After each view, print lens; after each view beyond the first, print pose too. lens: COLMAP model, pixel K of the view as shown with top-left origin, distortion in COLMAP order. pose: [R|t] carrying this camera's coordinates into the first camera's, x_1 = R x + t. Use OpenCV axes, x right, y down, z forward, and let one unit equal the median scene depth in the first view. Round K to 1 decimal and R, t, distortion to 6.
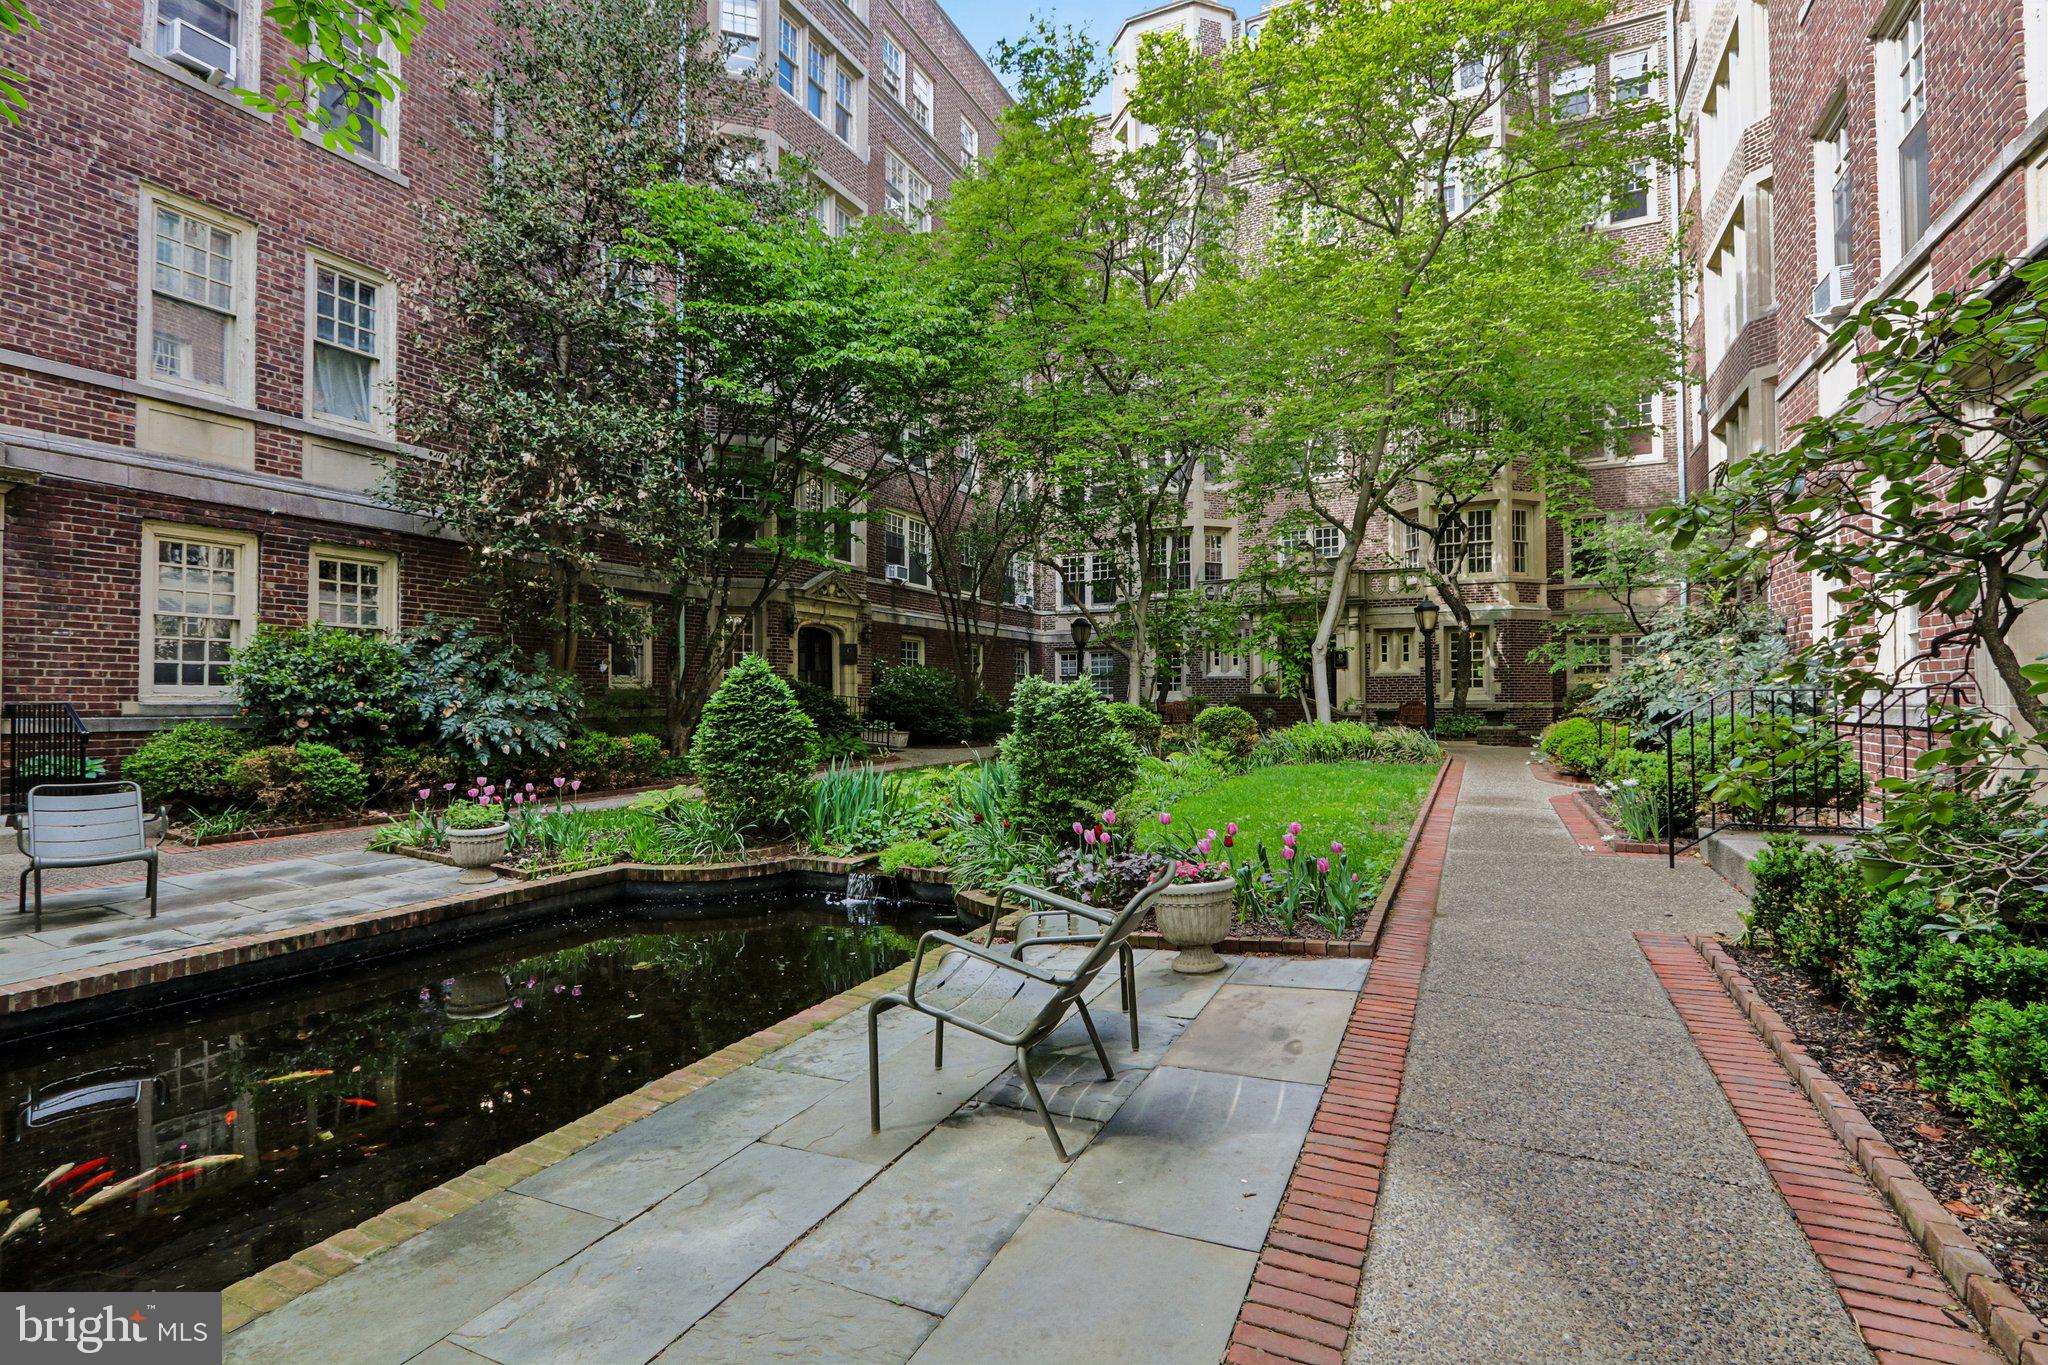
lens RADIAL K [[938.4, 0, 1021.4], [0, 938.4, 688.7], [0, 0, 1]] dist [-0.015184, 0.000421]
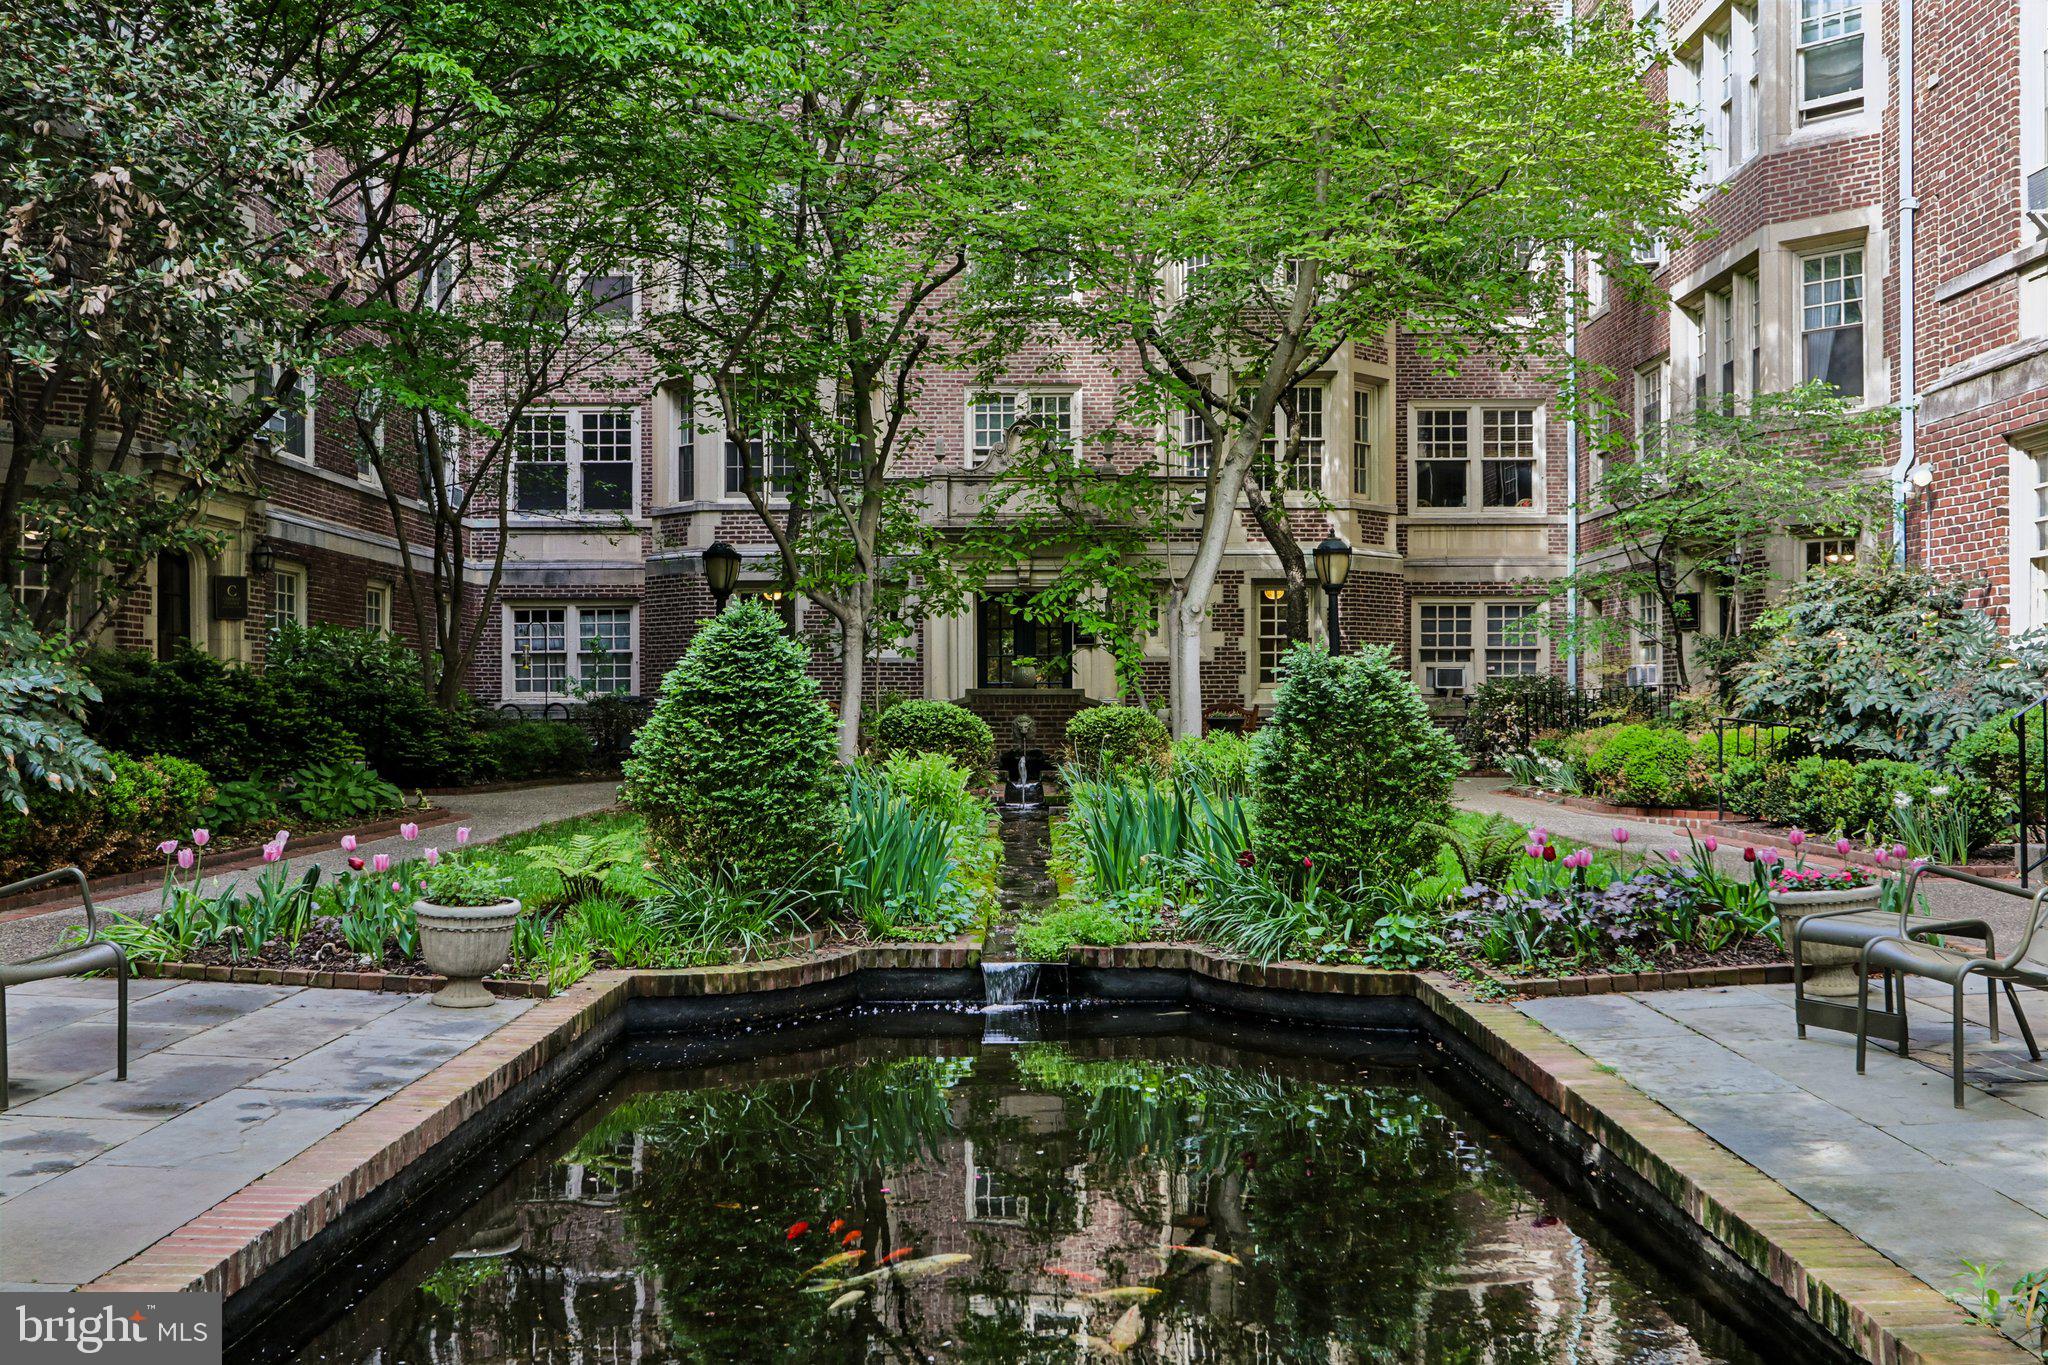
lens RADIAL K [[1948.8, 0, 1024.0], [0, 1948.8, 682.5], [0, 0, 1]] dist [0.014646, 0.007451]
pose [[0.898621, 0.009021, 0.438634, -0.485240], [-0.007485, 0.999958, -0.005232, 0.014220], [-0.438663, 0.001419, 0.898651, -0.098423]]
